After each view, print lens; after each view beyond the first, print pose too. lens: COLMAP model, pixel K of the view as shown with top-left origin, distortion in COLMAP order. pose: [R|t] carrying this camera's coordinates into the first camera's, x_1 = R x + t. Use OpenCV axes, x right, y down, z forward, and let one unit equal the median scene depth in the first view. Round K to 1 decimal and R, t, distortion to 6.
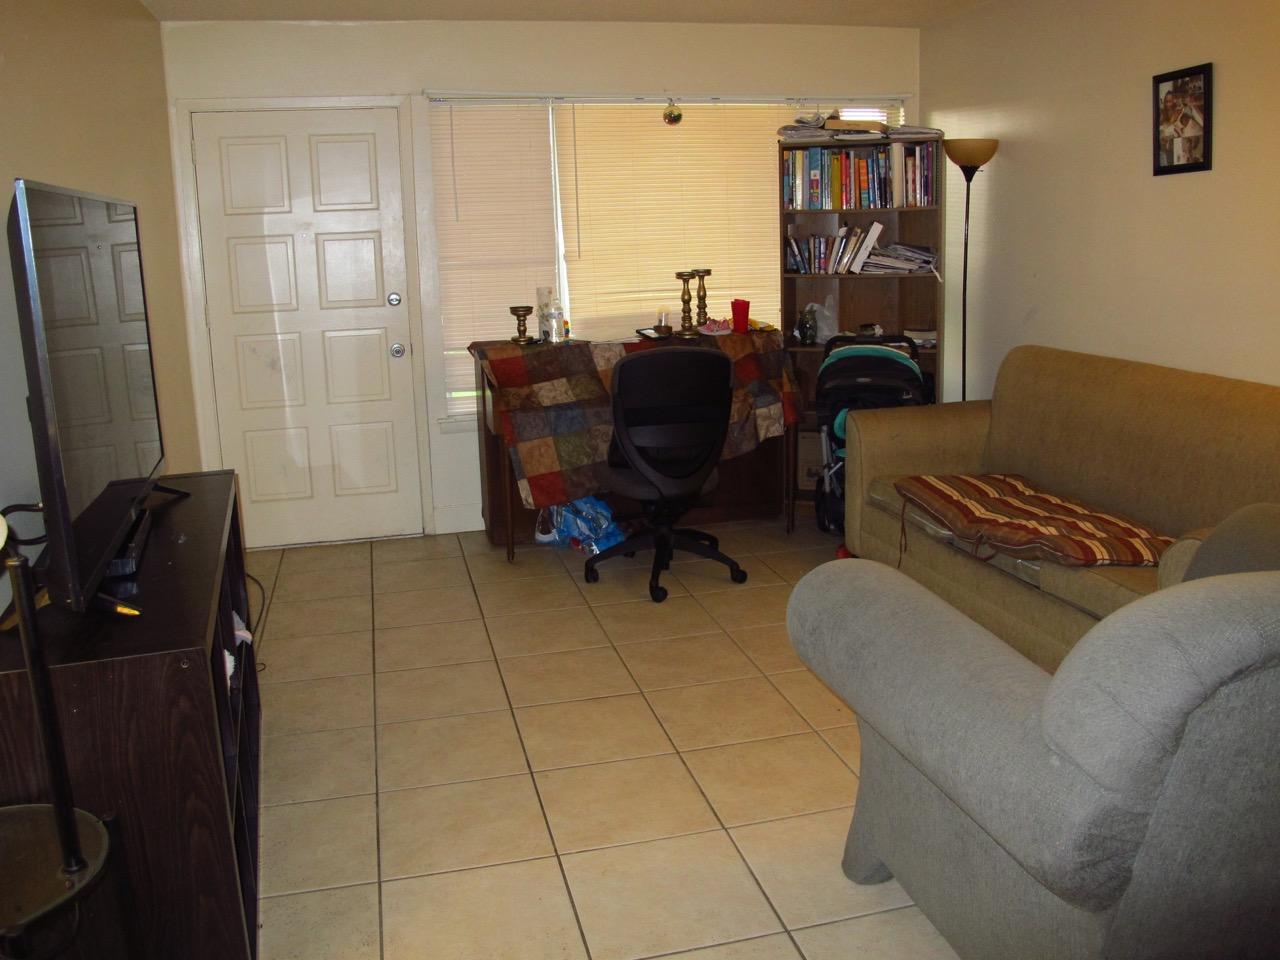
lens RADIAL K [[1067.8, 0, 640.0], [0, 1067.8, 481.2], [0, 0, 1]] dist [-0.067693, 0.002101]
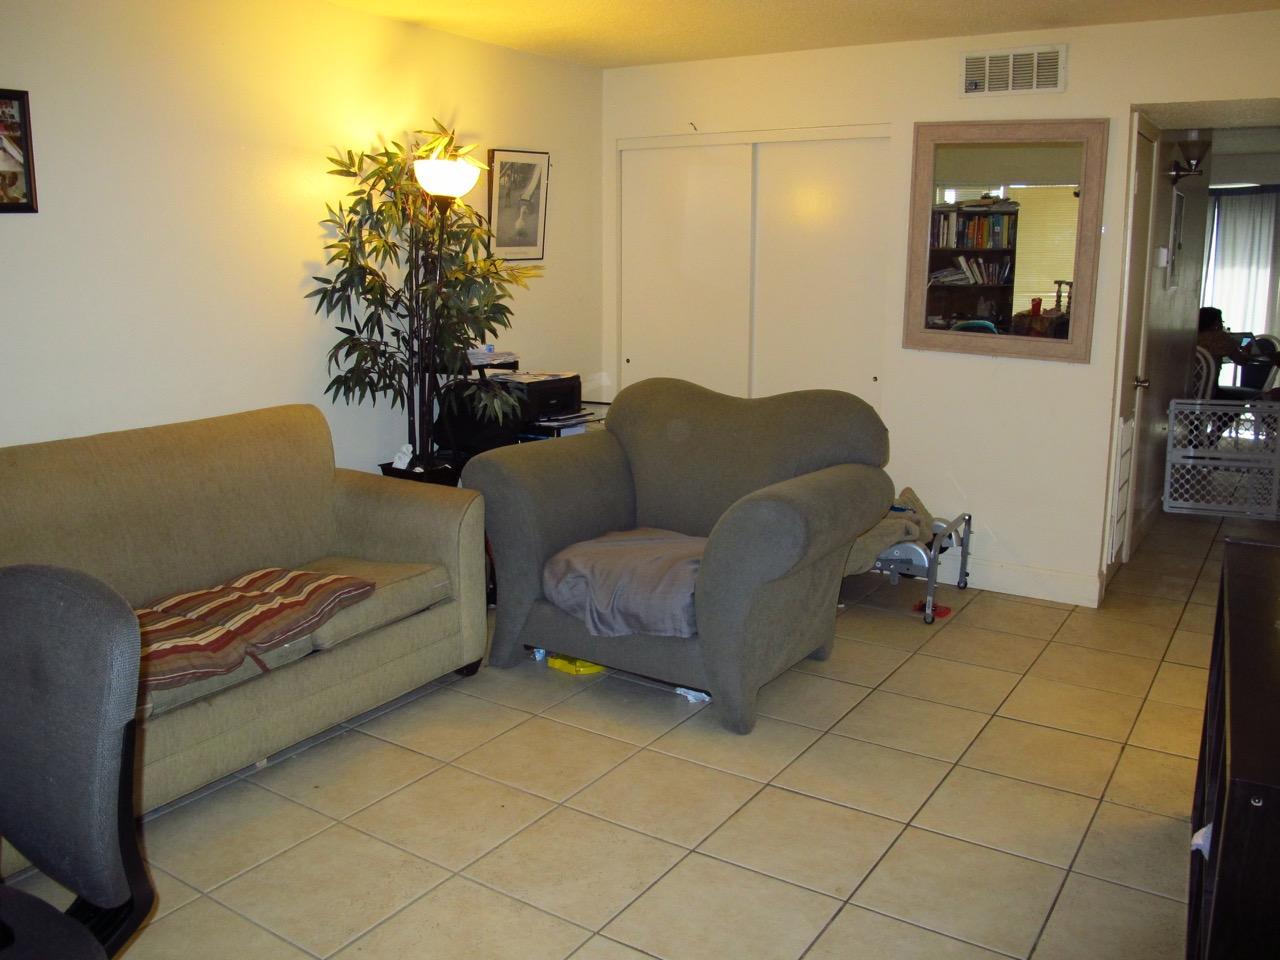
lens RADIAL K [[1067.8, 0, 640.4], [0, 1067.8, 473.5], [0, 0, 1]] dist [-0.067693, 0.002101]
pose [[-0.679017, -0.125483, 0.723319, -0.468302], [0.171792, 0.930766, 0.322741, -0.295560], [-0.713739, 0.343407, -0.610449, 1.270196]]
